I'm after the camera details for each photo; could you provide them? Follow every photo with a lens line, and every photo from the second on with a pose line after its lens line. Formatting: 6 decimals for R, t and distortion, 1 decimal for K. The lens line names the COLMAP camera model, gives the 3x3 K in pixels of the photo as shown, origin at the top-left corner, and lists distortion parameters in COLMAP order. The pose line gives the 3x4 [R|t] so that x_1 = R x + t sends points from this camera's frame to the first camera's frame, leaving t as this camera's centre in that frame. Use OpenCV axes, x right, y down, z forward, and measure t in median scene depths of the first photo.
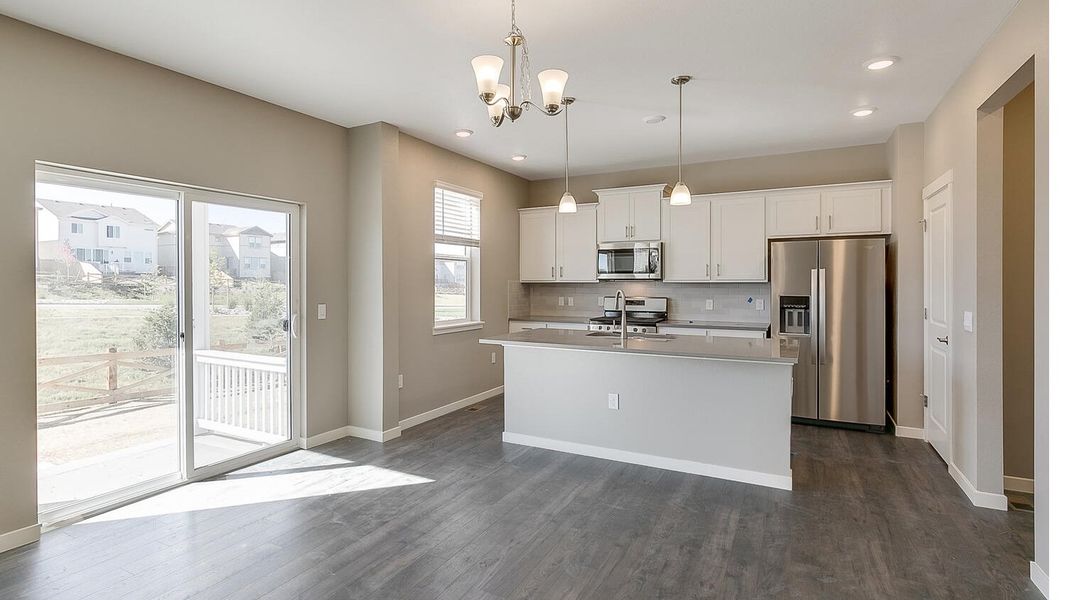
lens RADIAL K [[529.2, 0, 498.8], [0, 529.2, 288.8], [0, 0, 1]] dist [0.005486, -0.000703]
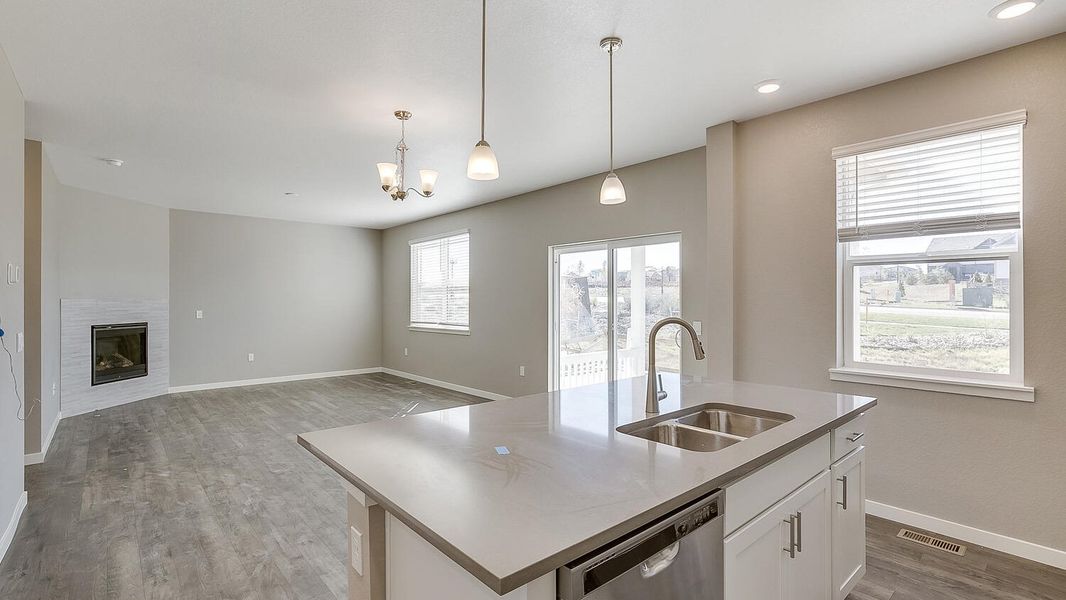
lens RADIAL K [[481.3, 0, 521.3], [0, 481.3, 304.9], [0, 0, 1]] dist [-0.006522, 0.000802]
pose [[-0.335534, 0.014551, -0.941916, 0.567943], [-0.010150, 0.999767, 0.019061, -0.015545], [0.941973, 0.015956, -0.335308, 0.817316]]
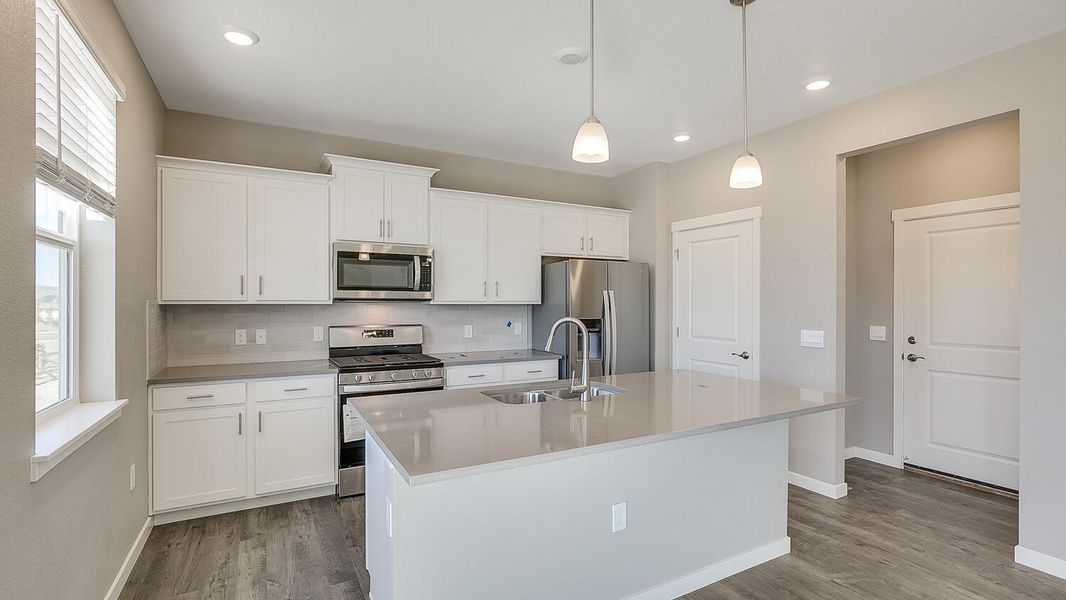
lens RADIAL K [[481.3, 0, 526.0], [0, 481.3, 298.2], [0, 0, 1]] dist [-0.006522, 0.000802]
pose [[0.527134, 0.008834, 0.849736, -0.217097], [0.009004, 0.999832, -0.015980, -0.009564], [-0.849735, 0.016074, 0.526966, 0.650373]]
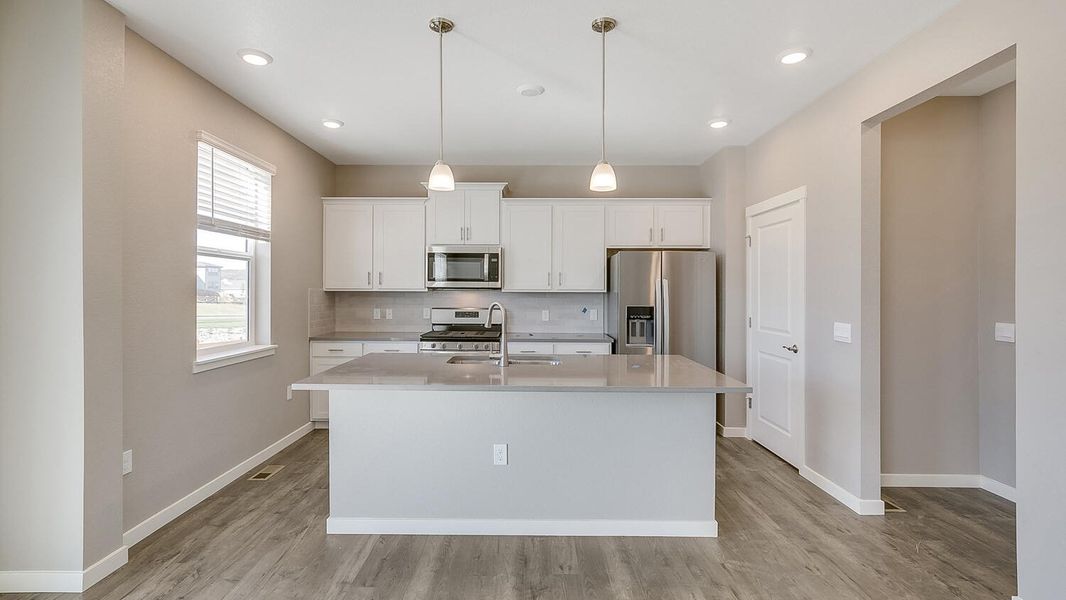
lens RADIAL K [[481.3, 0, 529.1], [0, 481.3, 291.7], [0, 0, 1]] dist [-0.006522, 0.000802]
pose [[0.870703, 0.005446, 0.491779, -0.060970], [0.000544, 0.999927, -0.012037, -0.002647], [-0.491809, 0.010748, 0.870637, 0.321336]]
